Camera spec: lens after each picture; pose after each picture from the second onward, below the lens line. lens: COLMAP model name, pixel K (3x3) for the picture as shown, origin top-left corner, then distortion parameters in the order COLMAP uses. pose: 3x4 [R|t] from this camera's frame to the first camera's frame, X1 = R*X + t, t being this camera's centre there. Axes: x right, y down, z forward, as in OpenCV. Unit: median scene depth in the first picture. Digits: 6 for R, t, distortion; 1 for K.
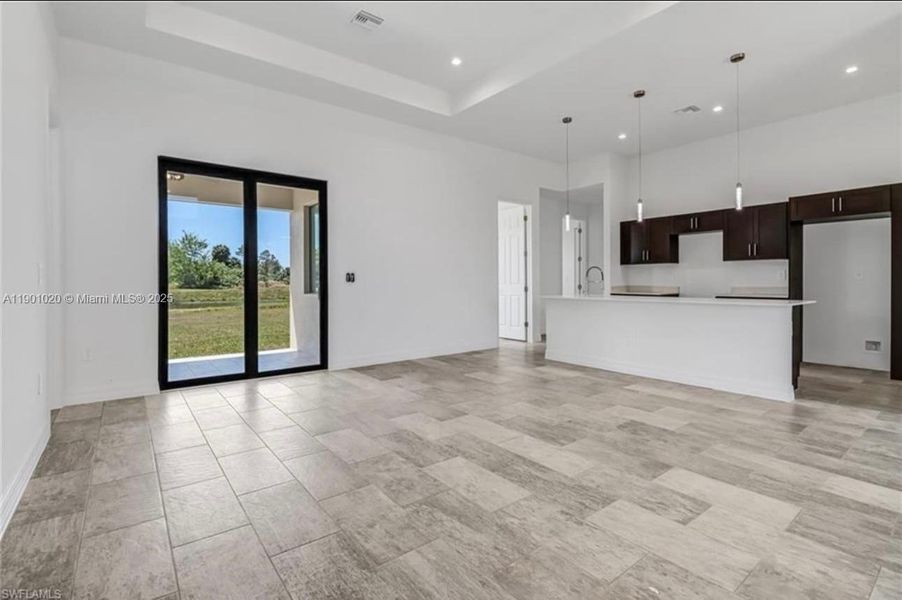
lens RADIAL K [[423.3, 0, 449.0], [0, 423.3, 280.8], [0, 0, 1]] dist [0.000324, -0.011222]
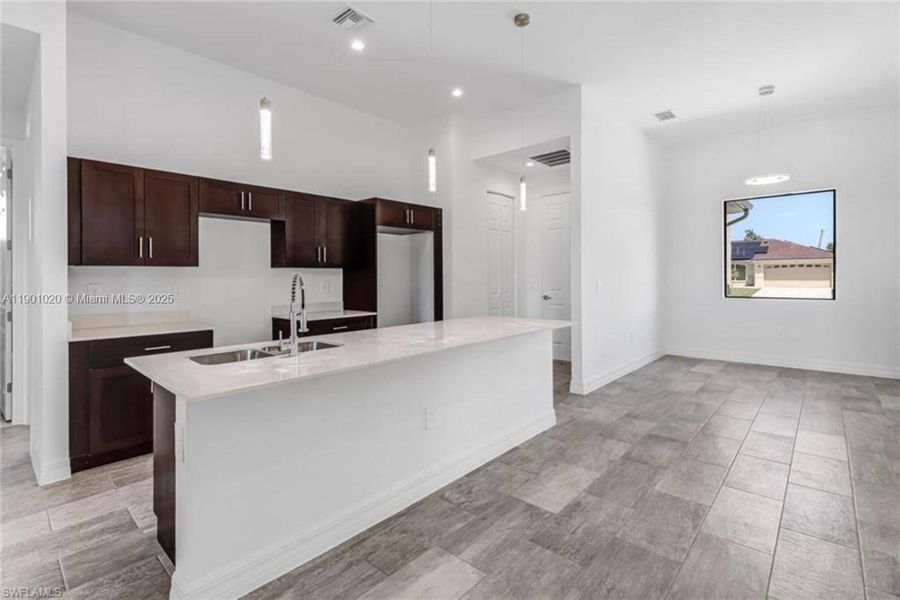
lens RADIAL K [[414.7, 0, 447.0], [0, 414.7, 281.4], [0, 0, 1]] dist [0.000452, -0.016722]
pose [[-0.169166, -0.005385, 0.985573, -0.105702], [0.008517, 0.999940, 0.006925, -0.053710], [-0.985551, 0.009566, -0.169110, 1.838208]]
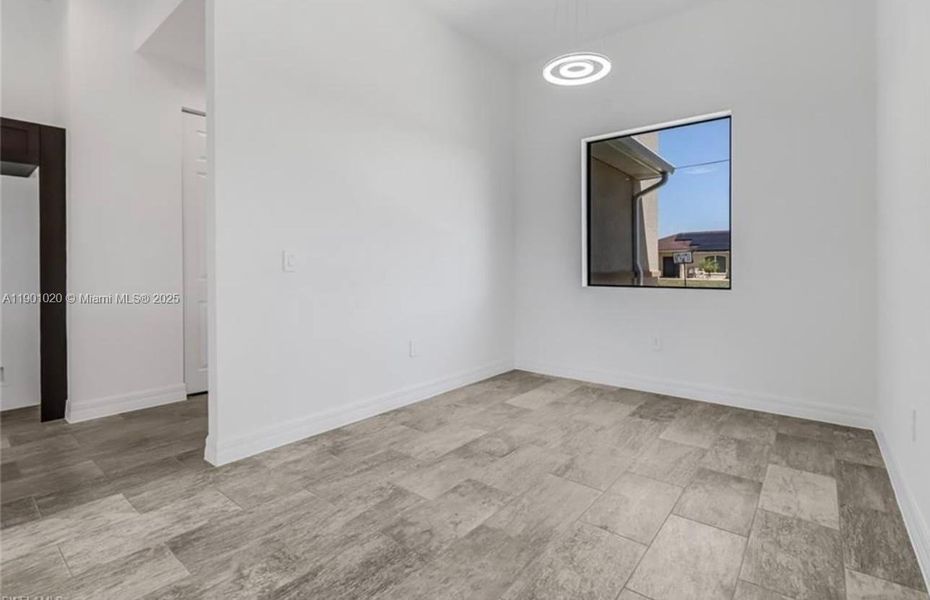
lens RADIAL K [[435.7, 0, 463.4], [0, 435.7, 274.9], [0, 0, 1]] dist [-0.013336, -0.001195]
pose [[-0.227706, -0.011487, 0.973662, 0.400748], [-0.000240, 0.999931, 0.011741, -0.000329], [-0.973730, 0.002440, -0.227693, 0.797021]]
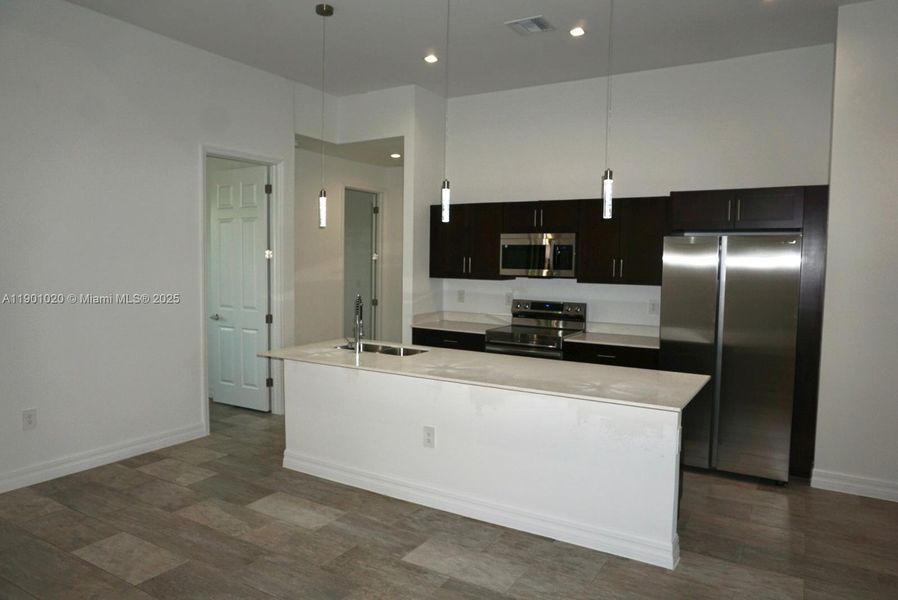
lens RADIAL K [[600.5, 0, 449.0], [0, 600.5, 300.0], [0, 0, 1]] dist [-0.009410, -0.002909]
pose [[0.932163, -0.008688, 0.361936, 0.308475], [-0.016126, 0.997724, 0.065481, -0.158528], [-0.361681, -0.066876, 0.929900, 0.493832]]
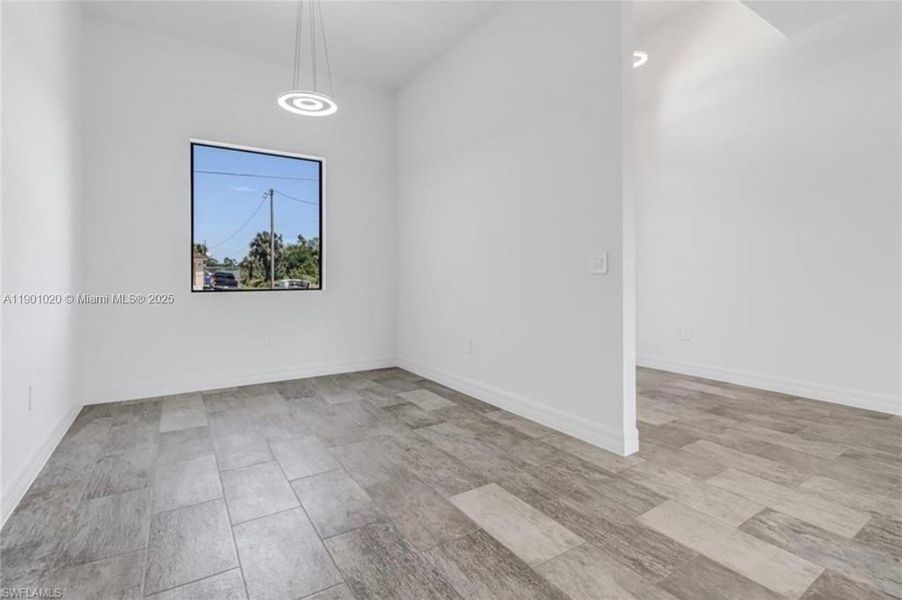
lens RADIAL K [[423.3, 0, 449.0], [0, 423.3, 280.8], [0, 0, 1]] dist [0.000324, -0.011222]
pose [[-0.995914, 0.001473, 0.090292, 0.810402], [0.002661, 0.999911, 0.013037, 0.002398], [-0.090265, 0.013224, -0.995830, 1.362660]]
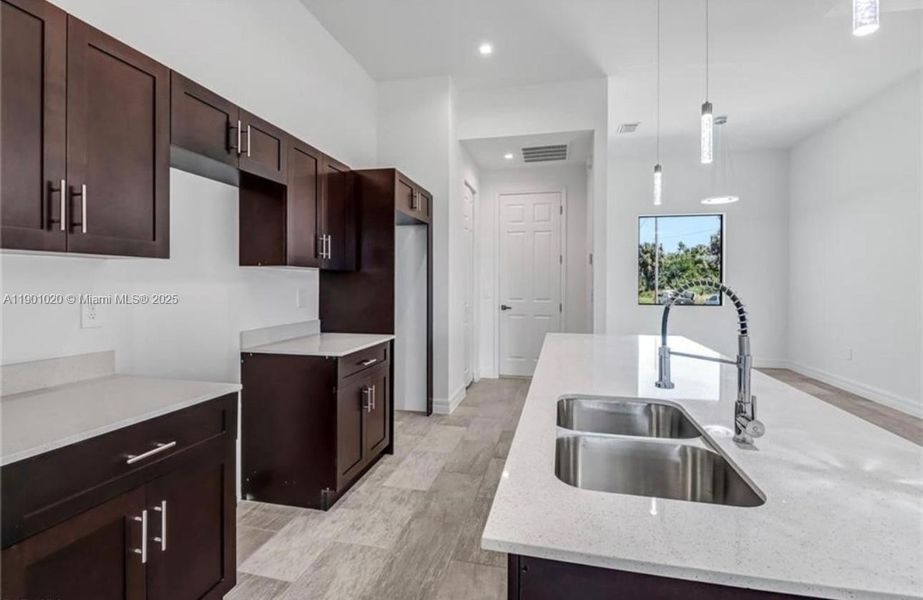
lens RADIAL K [[429.2, 0, 452.8], [0, 429.2, 291.0], [0, 0, 1]] dist [-0.019730, -0.000329]
pose [[-0.610063, -0.014218, 0.792225, 0.492571], [-0.001337, 0.999856, 0.016915, -0.061969], [-0.792352, 0.009260, -0.609994, 2.383313]]
